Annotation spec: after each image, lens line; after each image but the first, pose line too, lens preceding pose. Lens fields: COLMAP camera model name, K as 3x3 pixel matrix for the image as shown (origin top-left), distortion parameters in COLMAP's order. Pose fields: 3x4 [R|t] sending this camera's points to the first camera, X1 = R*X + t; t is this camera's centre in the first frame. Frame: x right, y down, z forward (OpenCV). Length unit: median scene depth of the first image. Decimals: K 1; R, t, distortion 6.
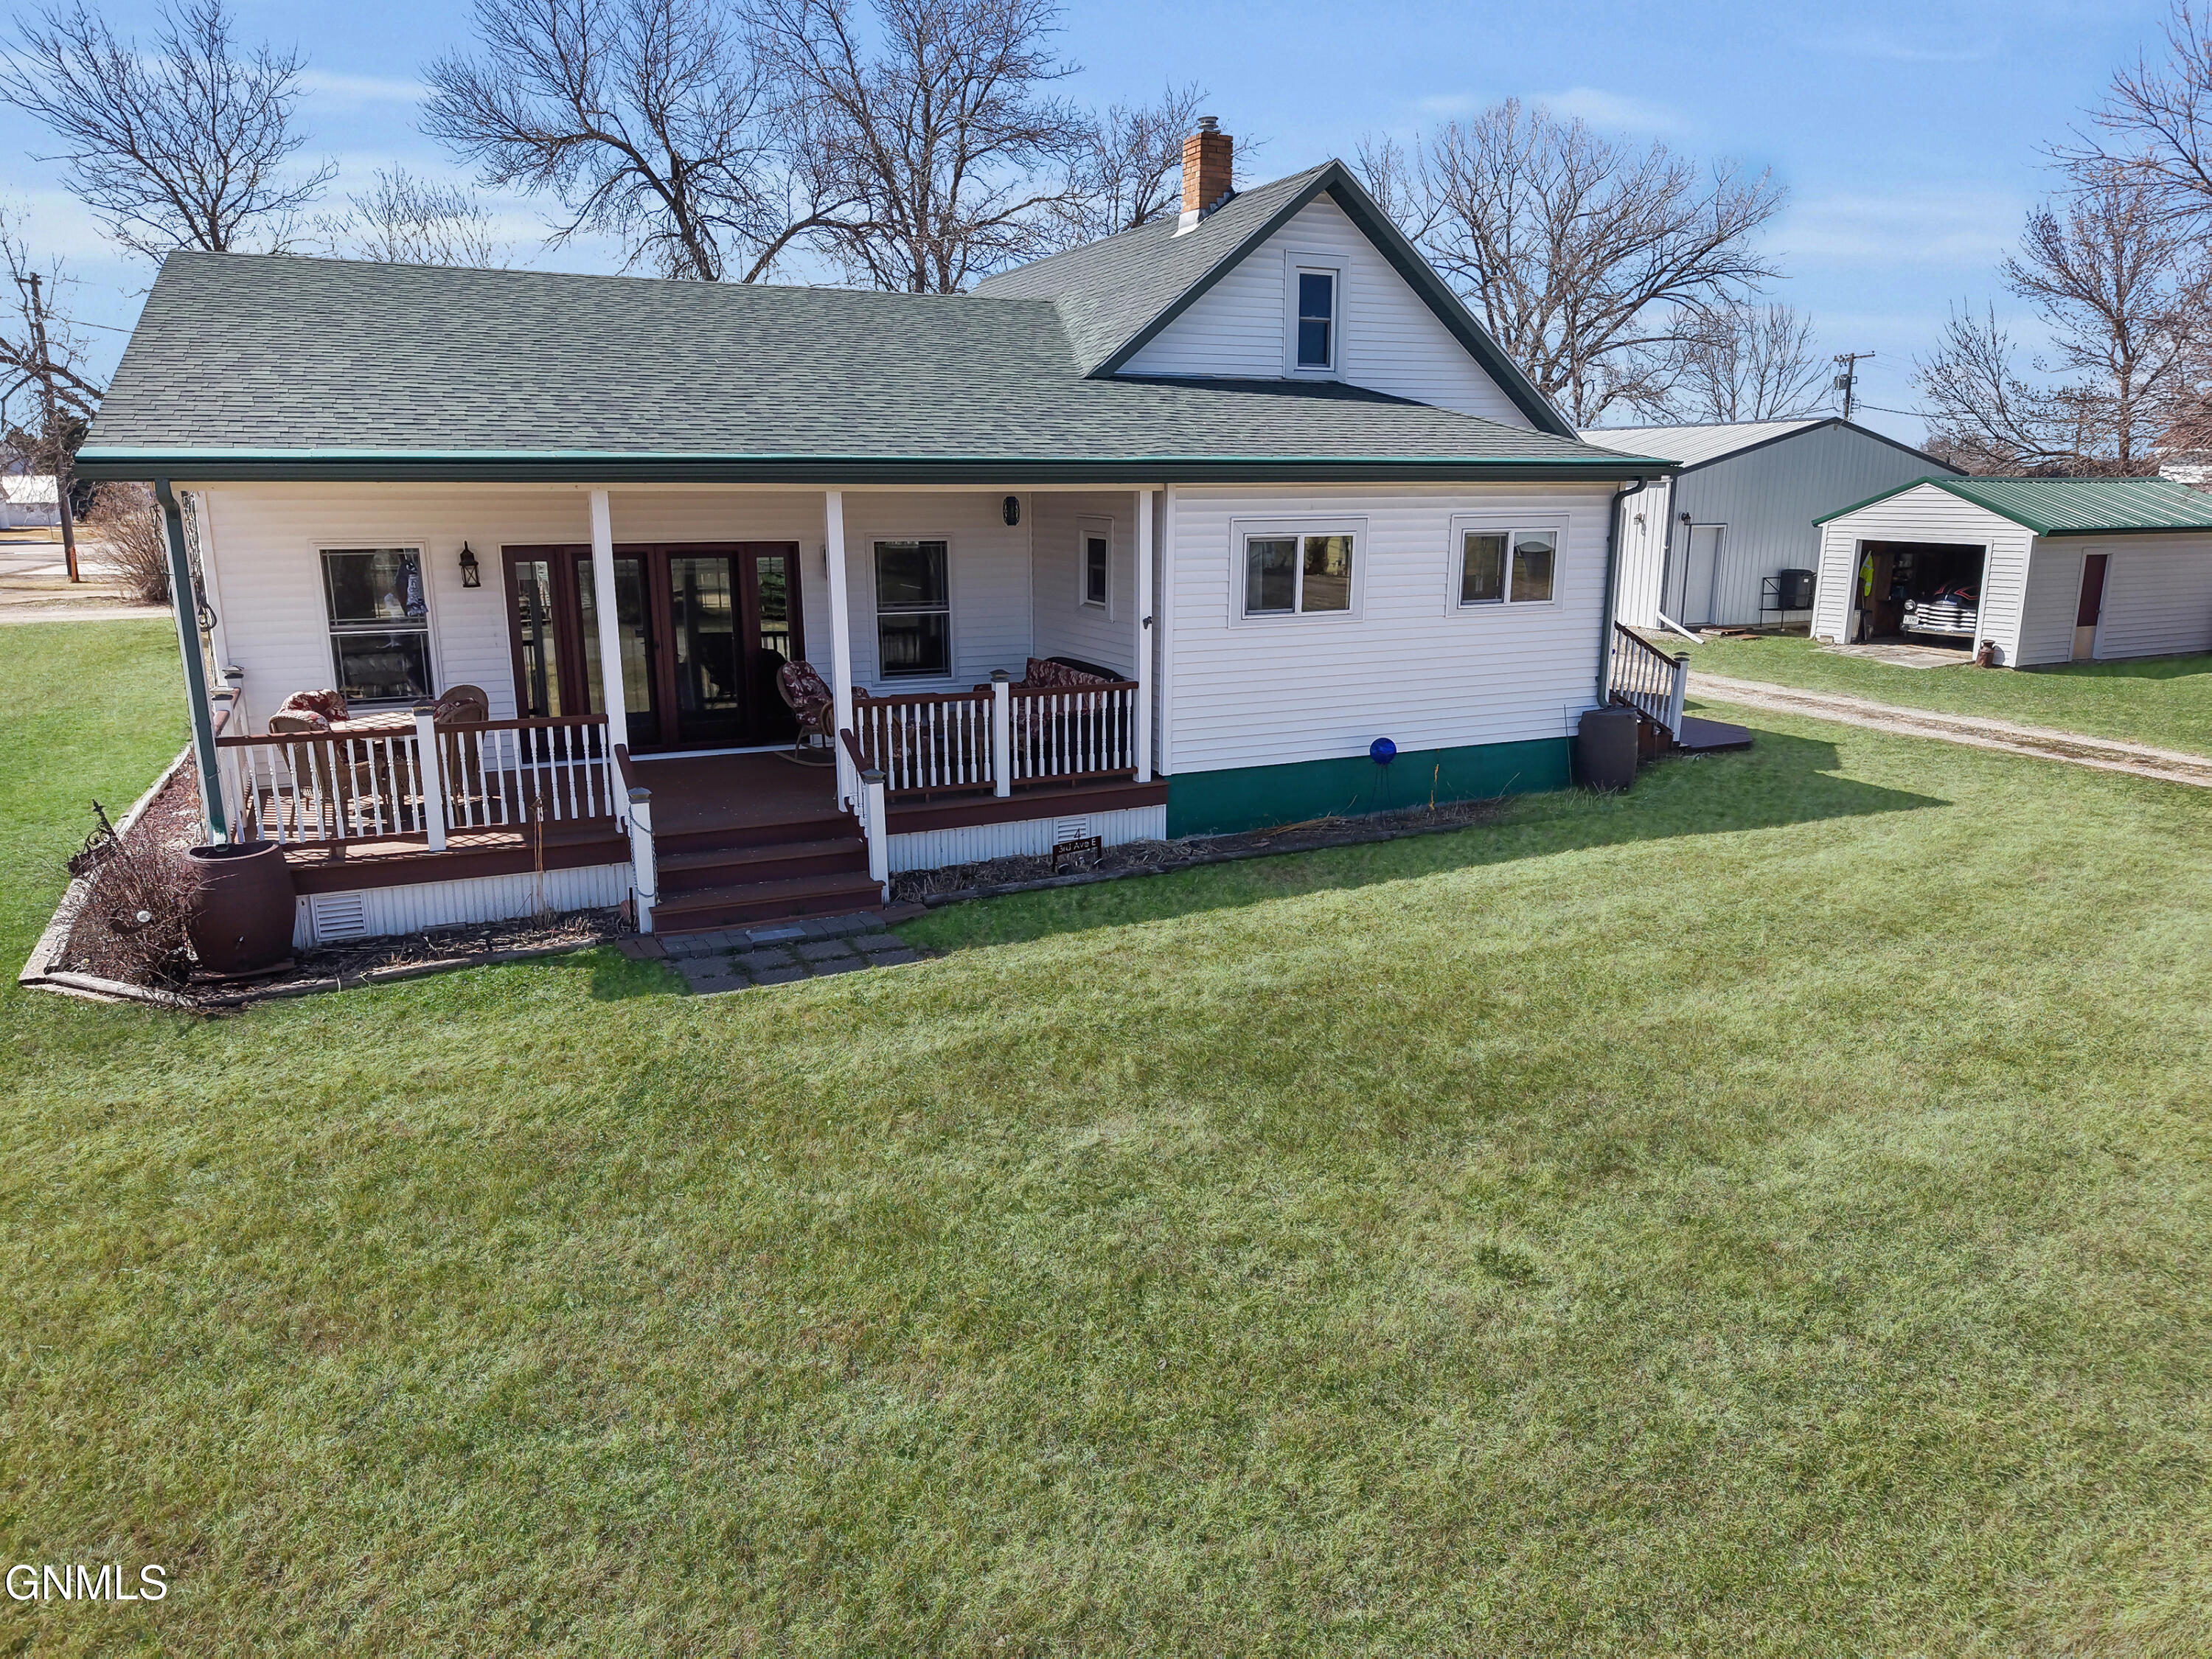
lens RADIAL K [[1487.6, 0, 1097.3], [0, 1487.6, 837.0], [0, 0, 1]] dist [0.034922, -0.033272]
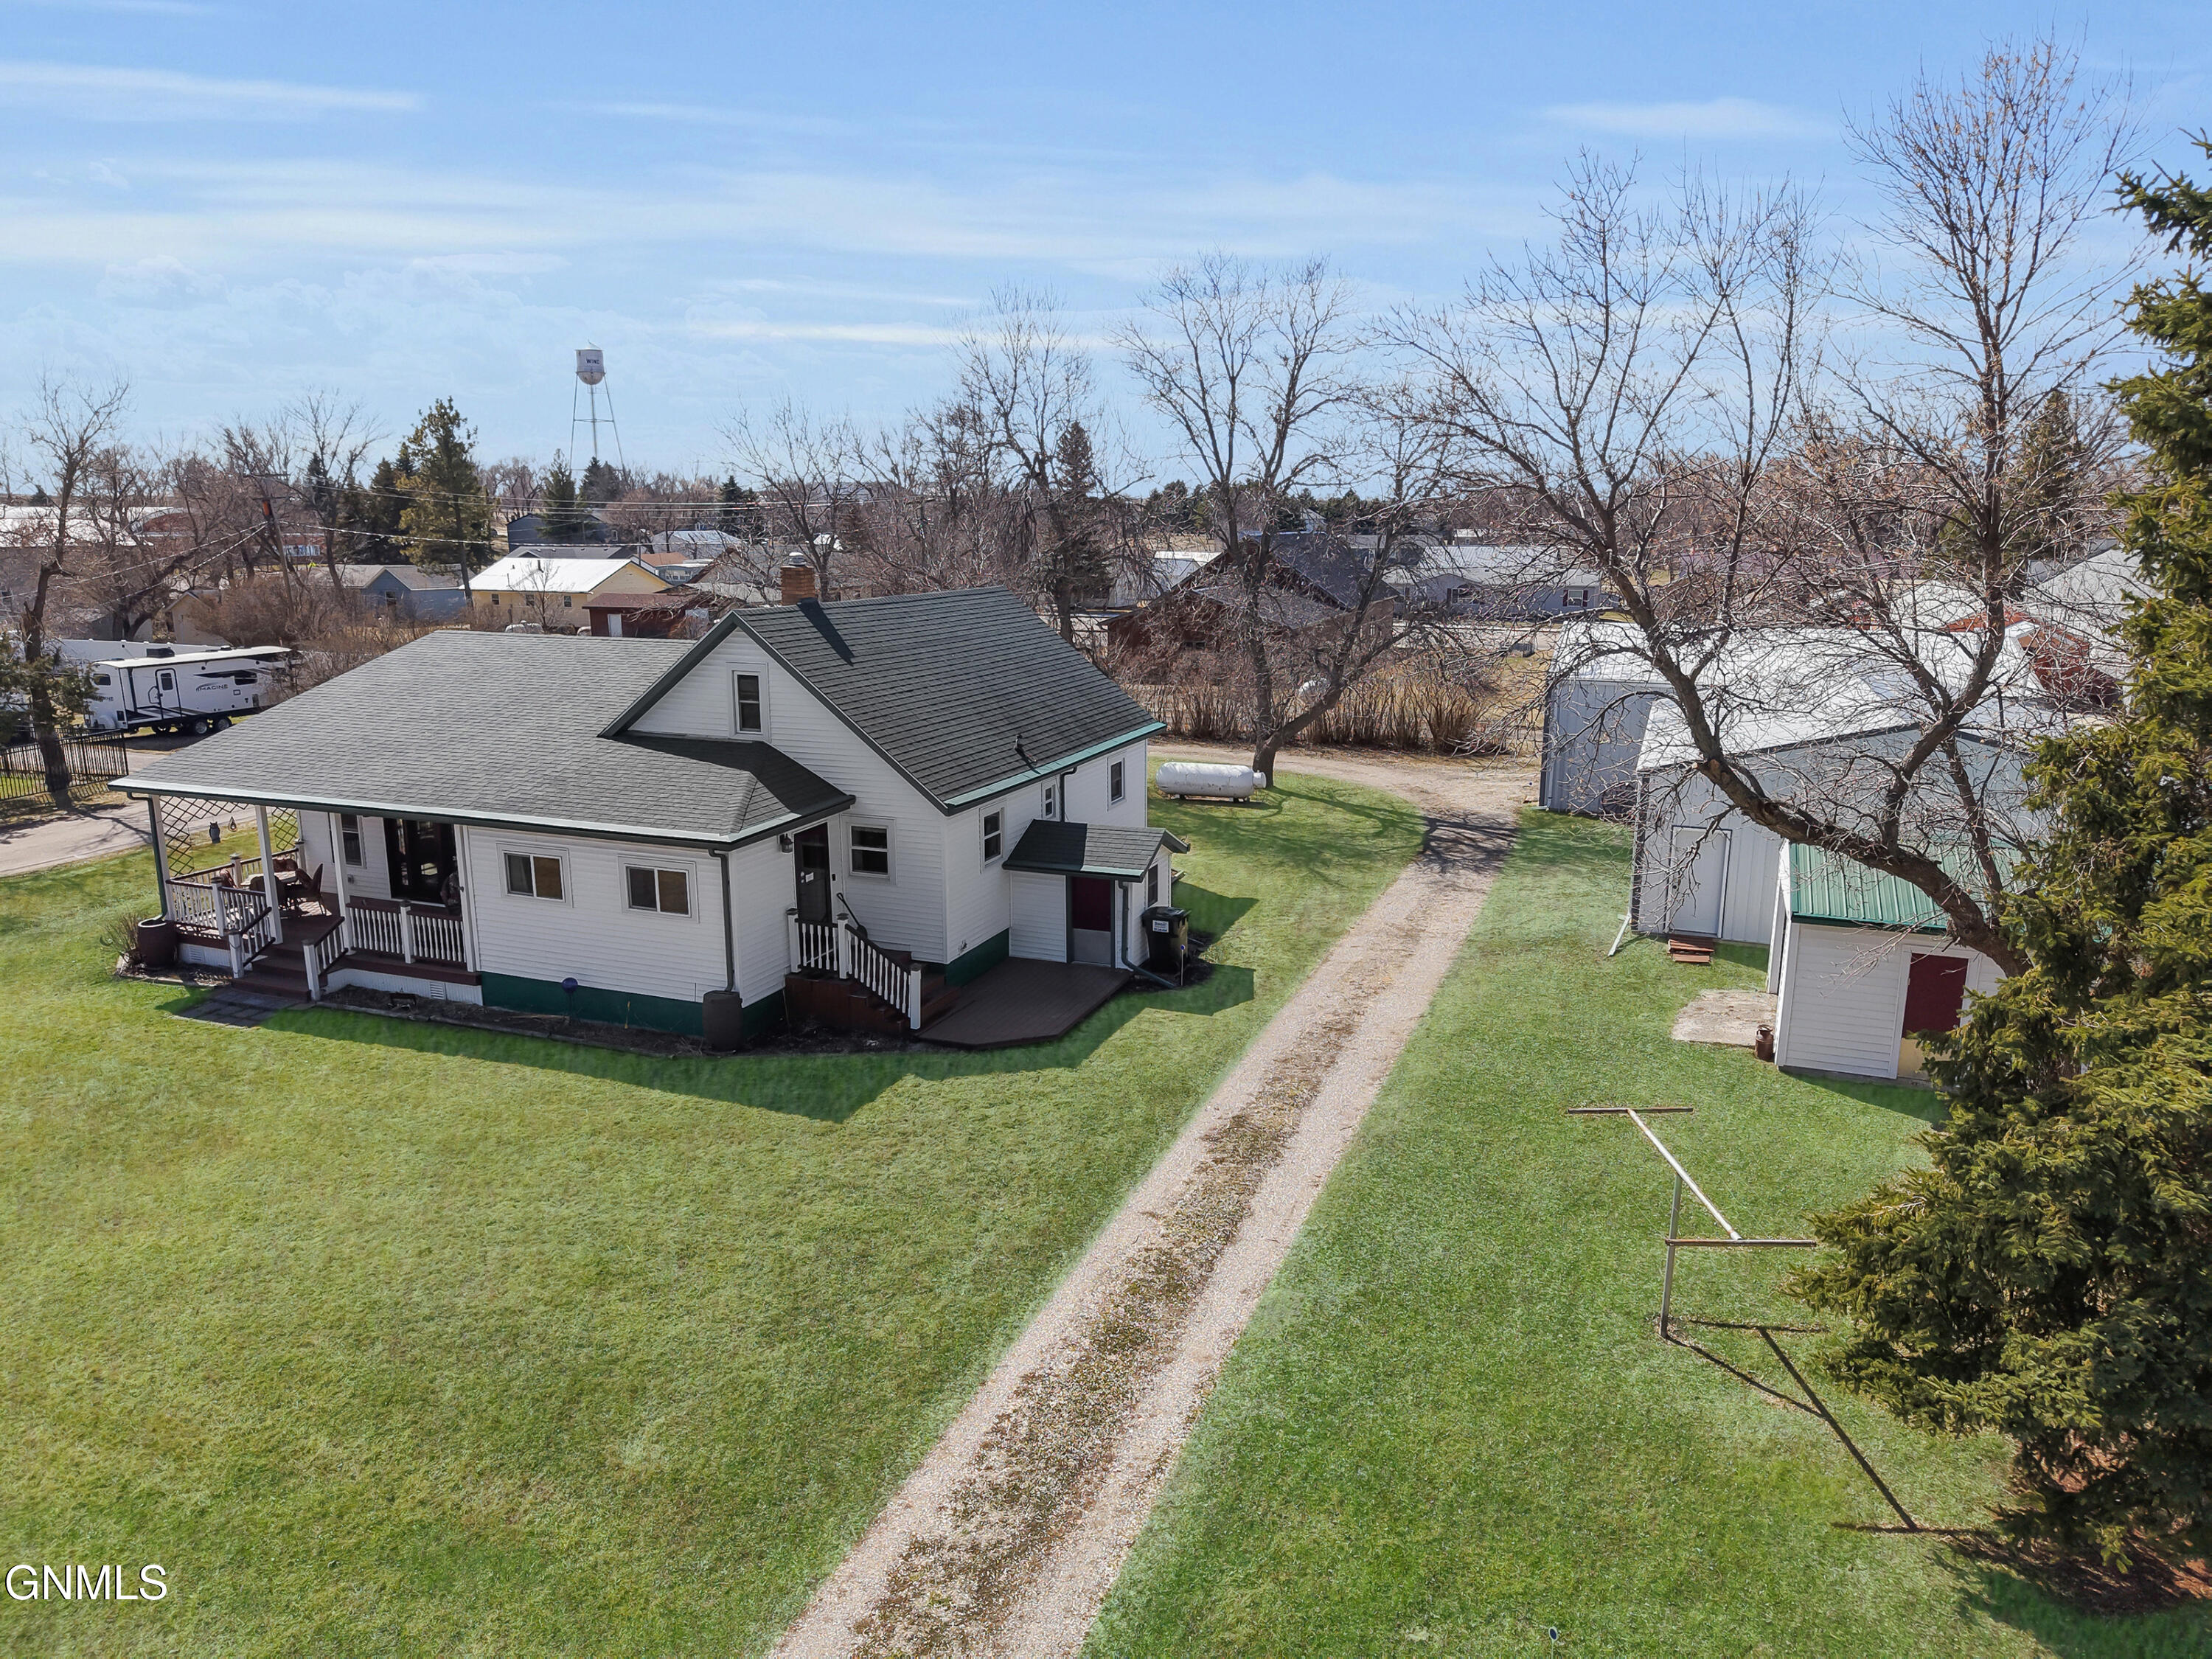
lens RADIAL K [[1487.6, 0, 1094.7], [0, 1487.6, 816.7], [0, 0, 1]] dist [0.034922, -0.033272]
pose [[0.676184, 0.148815, -0.721546, 1.851256], [-0.171916, 0.984221, 0.041882, -0.433400], [0.716394, 0.095725, 0.691098, 0.246174]]
